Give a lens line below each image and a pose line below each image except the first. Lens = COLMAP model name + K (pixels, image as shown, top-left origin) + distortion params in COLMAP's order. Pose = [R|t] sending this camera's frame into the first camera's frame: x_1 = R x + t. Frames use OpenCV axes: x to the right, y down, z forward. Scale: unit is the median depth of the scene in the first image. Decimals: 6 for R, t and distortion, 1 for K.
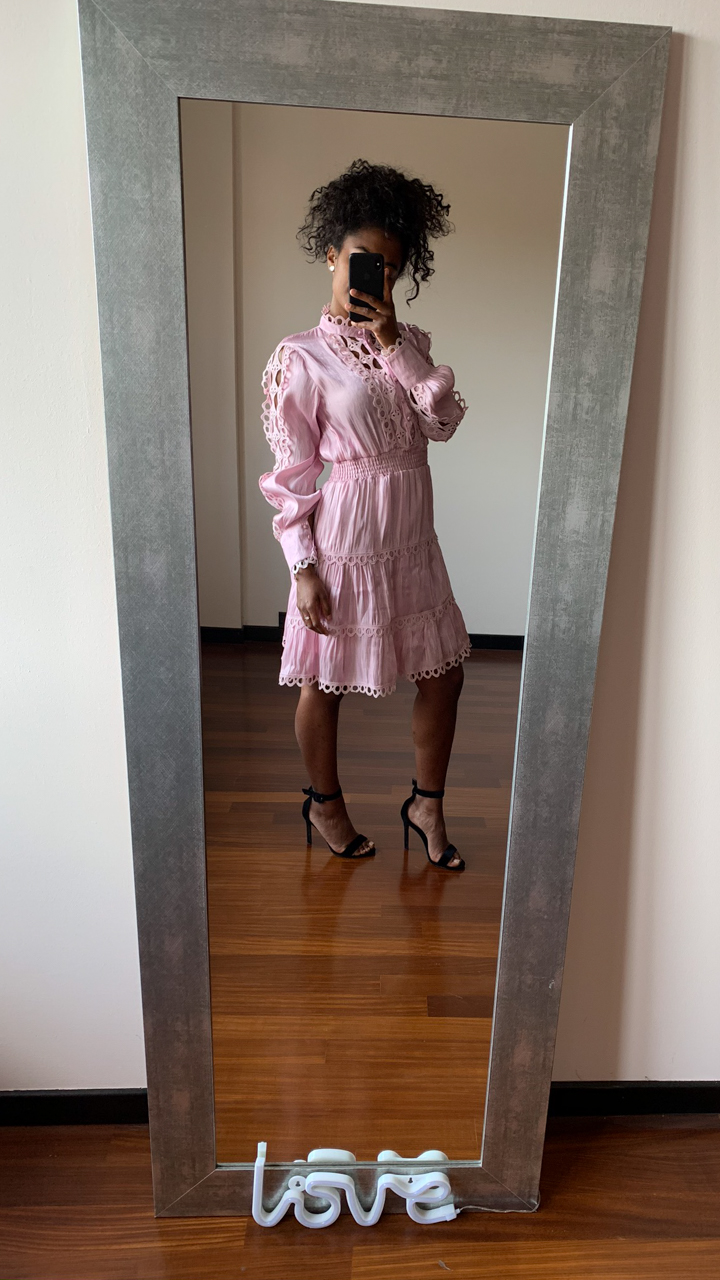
lens RADIAL K [[996.6, 0, 453.9], [0, 996.6, 636.8], [0, 0, 1]] dist [0.007690, -0.013700]
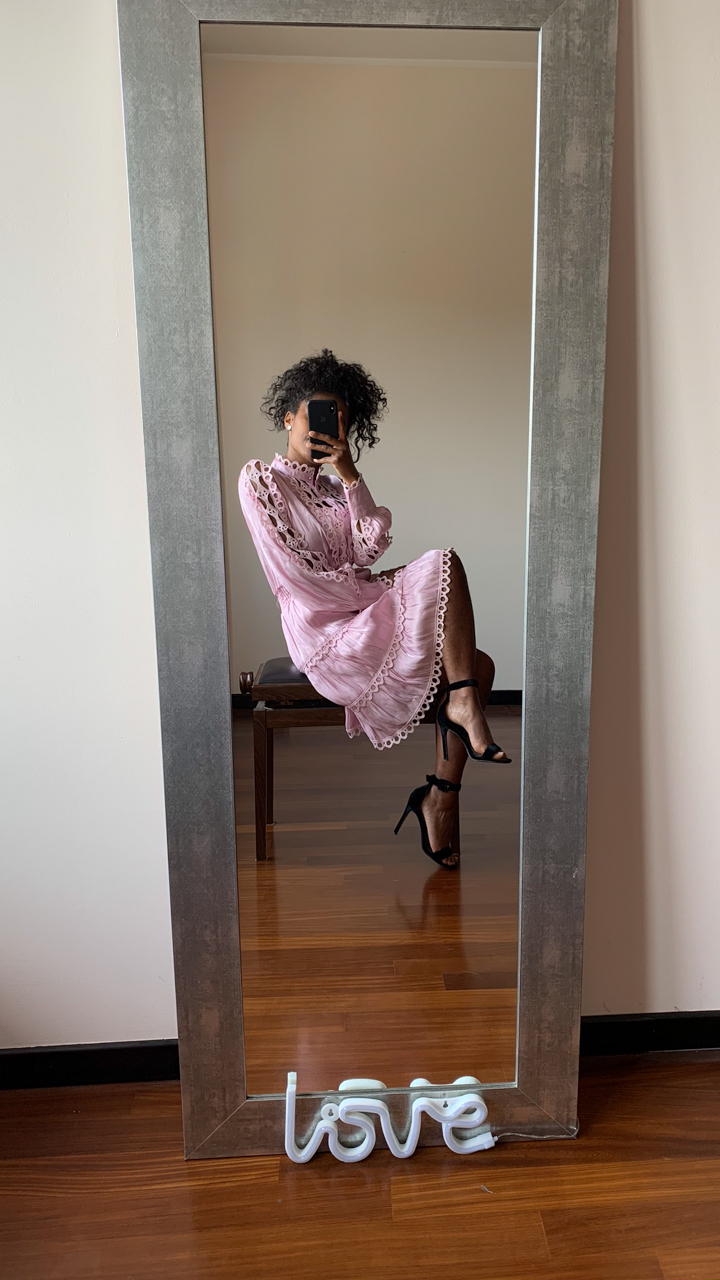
lens RADIAL K [[999.3, 0, 413.1], [0, 999.3, 629.7], [0, 0, 1]] dist [0.010800, -0.018543]
pose [[0.998260, -0.058807, -0.004228, -0.048268], [0.057685, 0.989007, -0.136154, 0.240730], [0.012188, 0.135674, 0.990679, -0.035872]]
